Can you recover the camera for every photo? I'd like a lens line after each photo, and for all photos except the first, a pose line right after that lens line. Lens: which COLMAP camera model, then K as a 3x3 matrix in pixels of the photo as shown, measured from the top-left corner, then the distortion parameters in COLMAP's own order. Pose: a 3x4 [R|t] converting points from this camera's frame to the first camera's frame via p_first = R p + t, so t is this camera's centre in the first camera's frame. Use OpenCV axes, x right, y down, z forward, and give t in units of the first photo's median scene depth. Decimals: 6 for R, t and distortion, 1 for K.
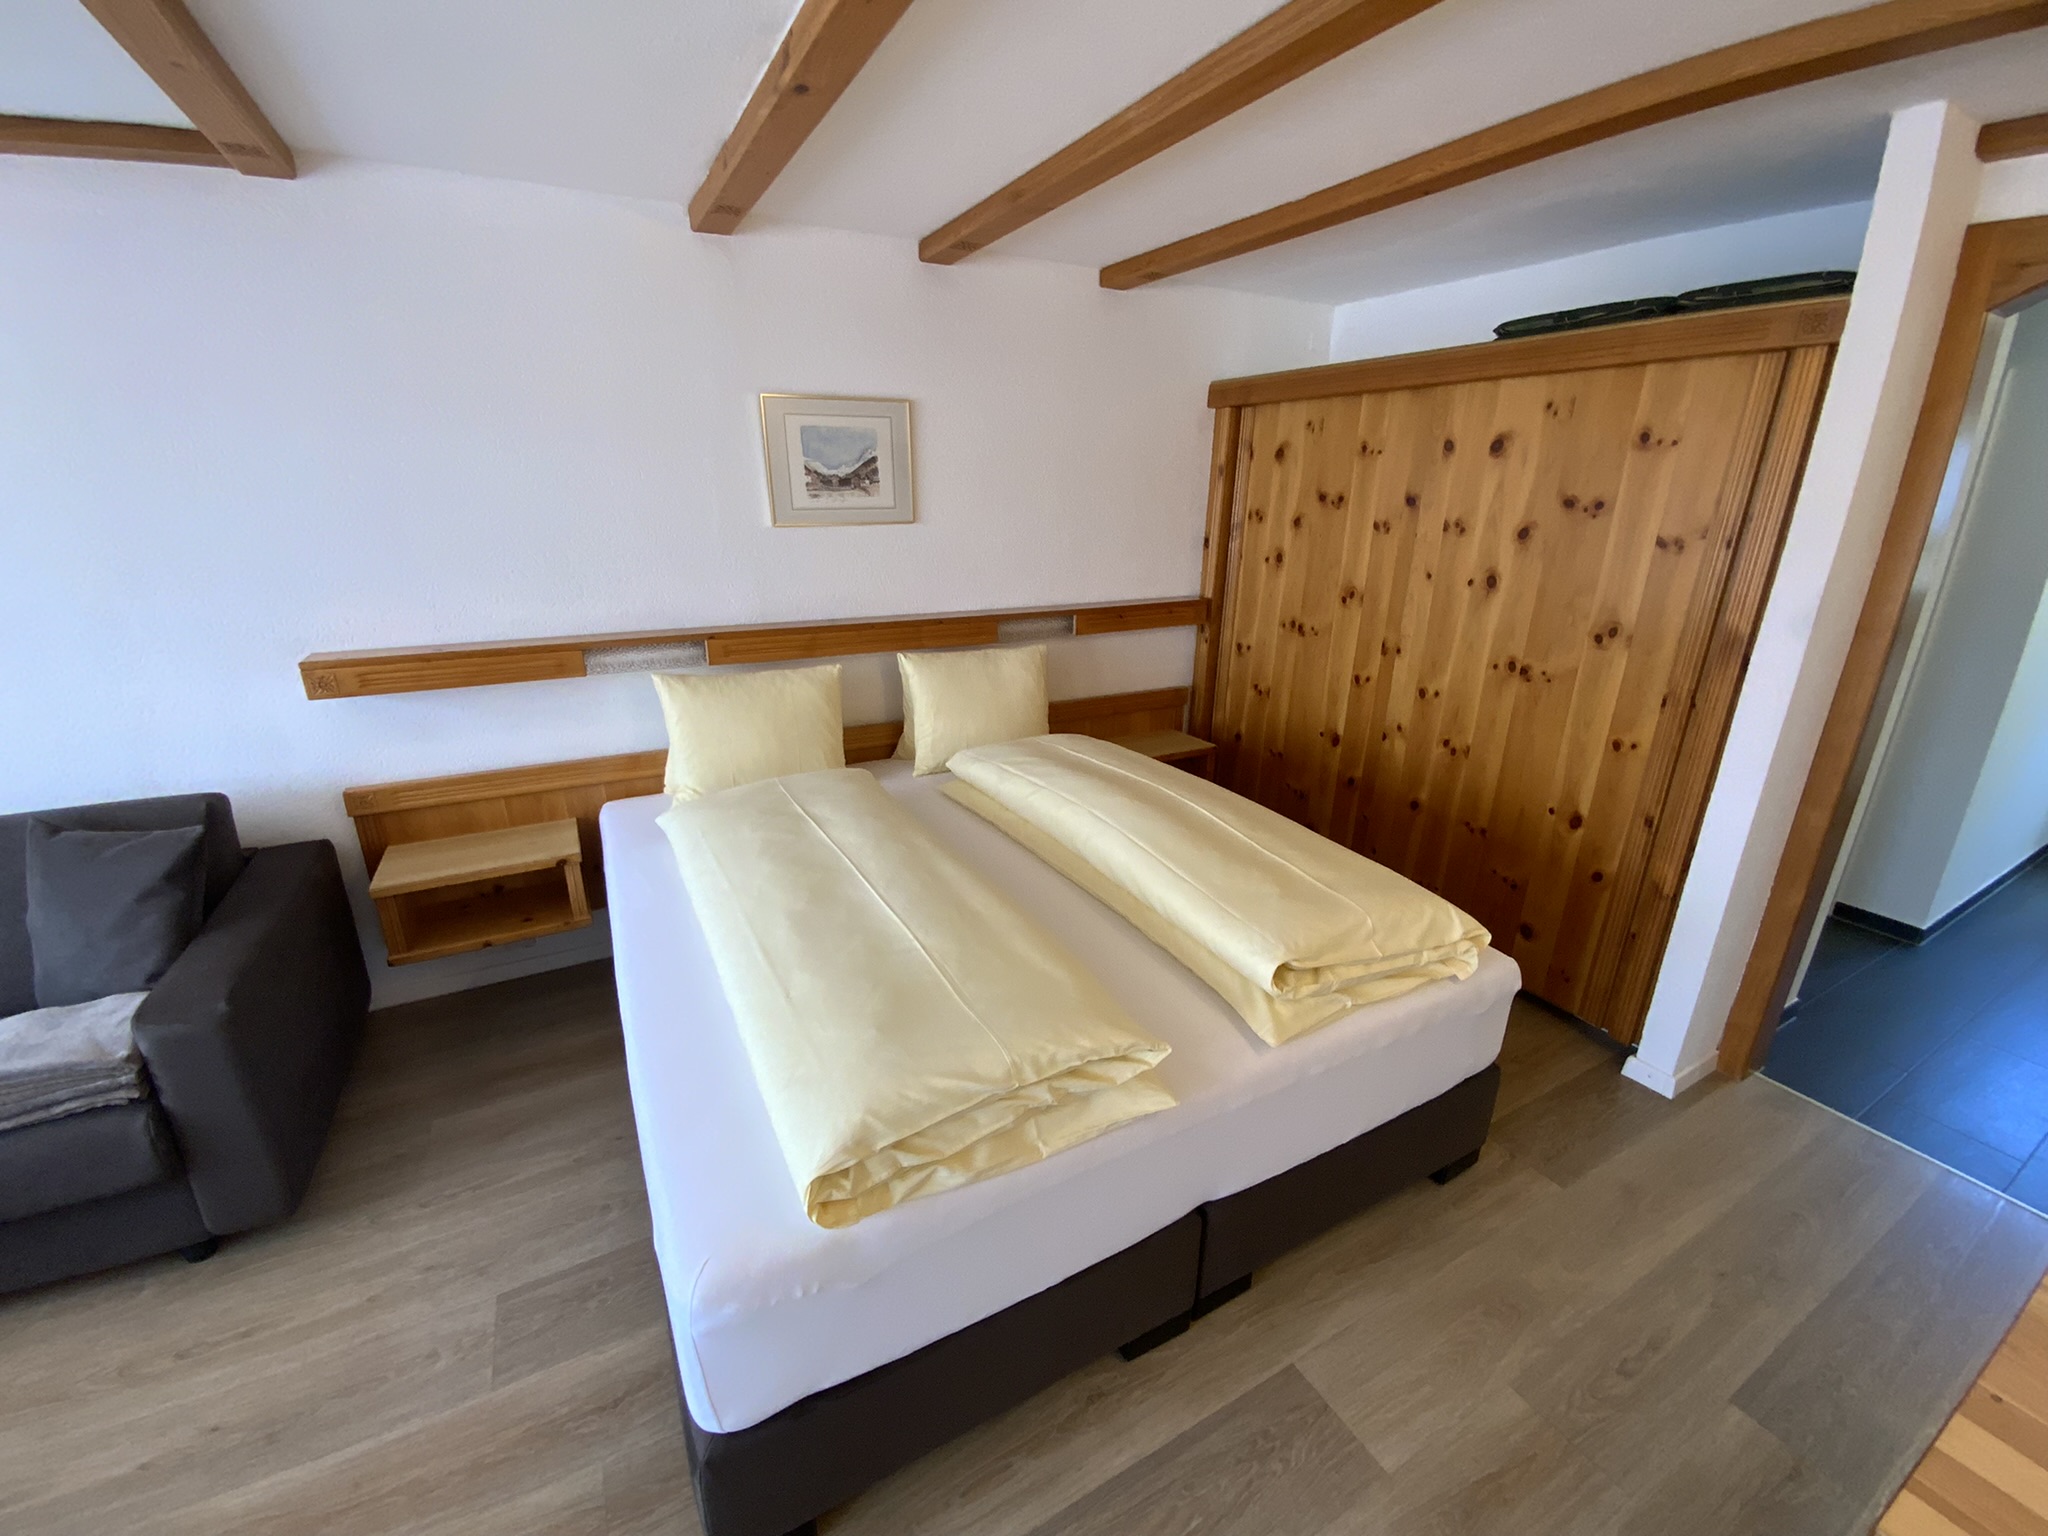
lens RADIAL K [[847.0, 0, 1027.9], [0, 847.0, 773.0], [0, 0, 1]] dist [-0.003643, -0.000352]
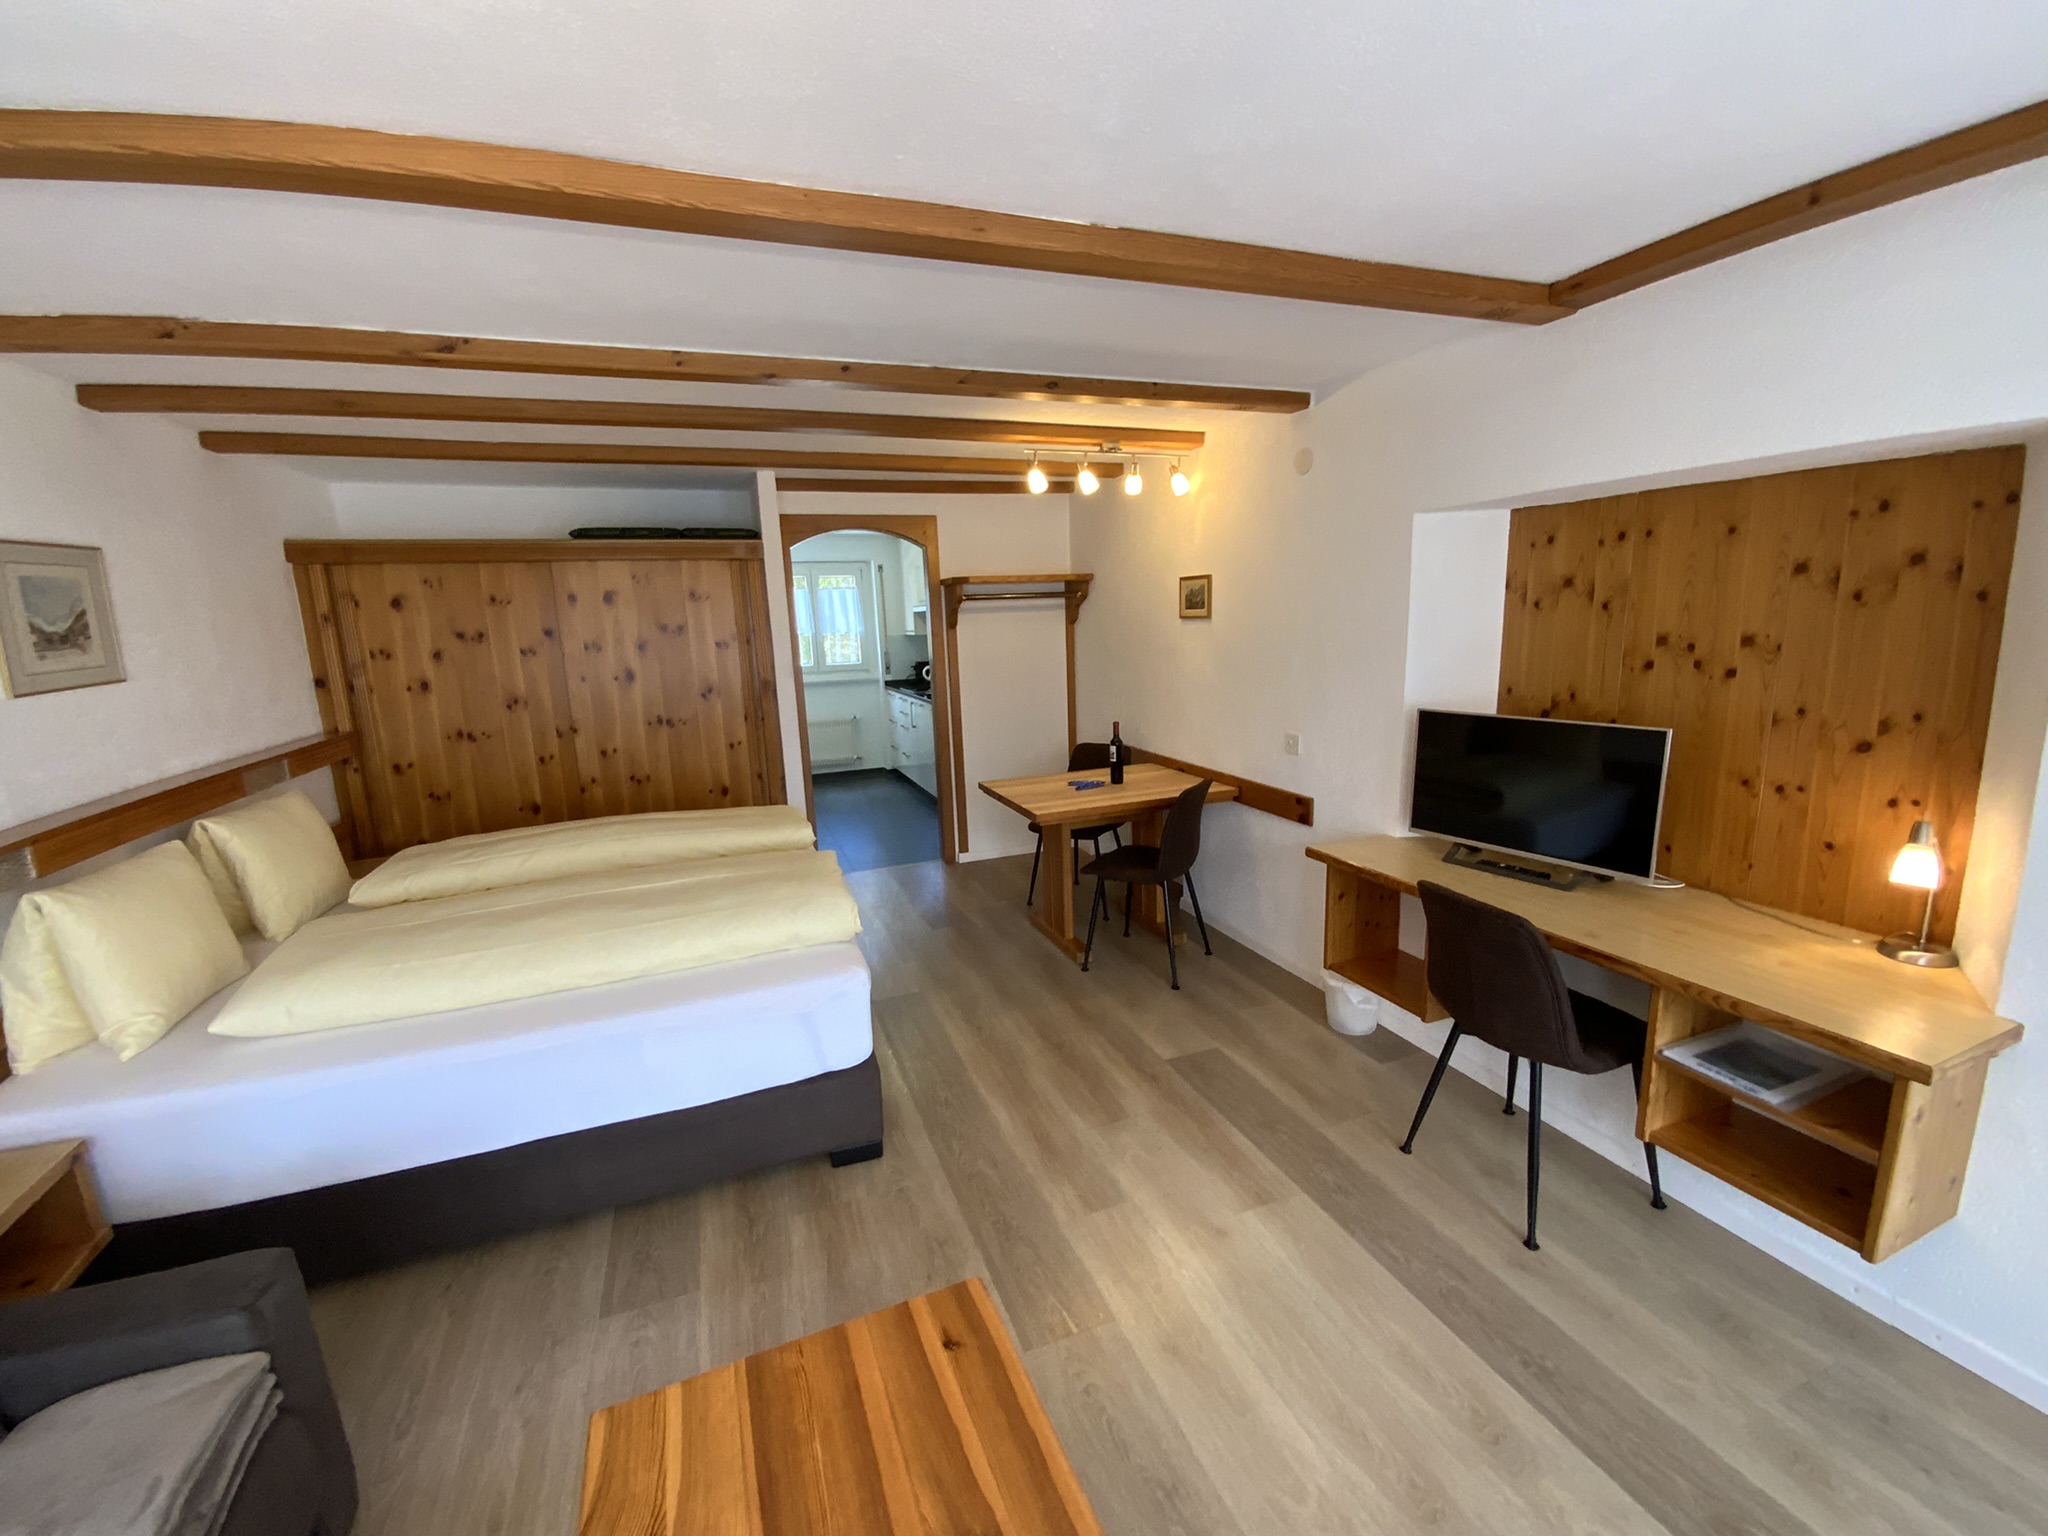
lens RADIAL K [[847.0, 0, 1020.3], [0, 847.0, 768.4], [0, 0, 1]] dist [-0.003643, -0.000352]
pose [[0.143131, -0.194917, 0.970320, -0.891648], [0.350065, 0.927008, 0.134579, -0.010640], [-0.925726, 0.320413, 0.200918, 0.008646]]
